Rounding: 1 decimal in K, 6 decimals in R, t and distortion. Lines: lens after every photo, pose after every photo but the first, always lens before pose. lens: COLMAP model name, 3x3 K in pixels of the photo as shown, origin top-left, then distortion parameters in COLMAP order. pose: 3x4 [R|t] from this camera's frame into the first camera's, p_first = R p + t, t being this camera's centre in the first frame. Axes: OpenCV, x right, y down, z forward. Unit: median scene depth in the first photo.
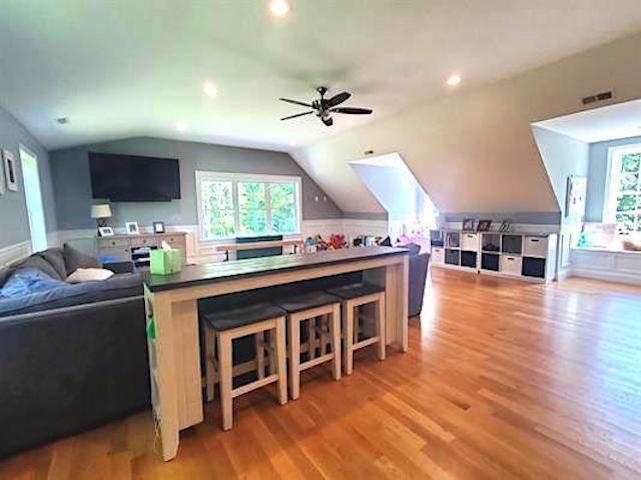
lens RADIAL K [[295.9, 0, 320.6], [0, 295.9, 241.6], [0, 0, 1]] dist [0.001381, 0.000096]
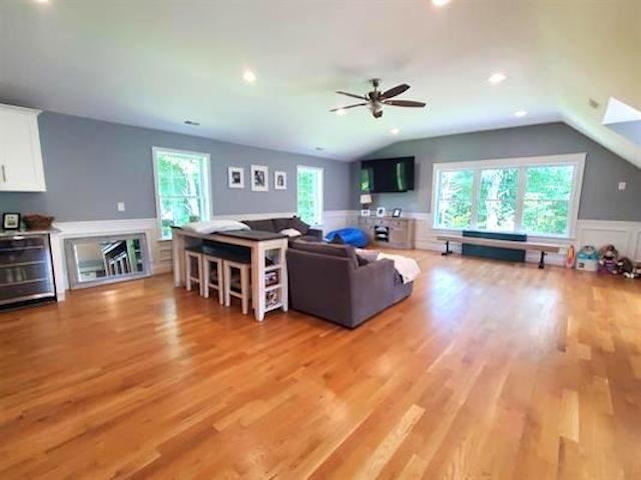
lens RADIAL K [[295.9, 0, 320.4], [0, 295.9, 239.0], [0, 0, 1]] dist [0.001381, 0.000096]
pose [[0.242165, 0.150845, -0.958437, 0.563327], [-0.118355, 0.985056, 0.125129, -0.054681], [0.962989, 0.083134, 0.256399, 0.349545]]
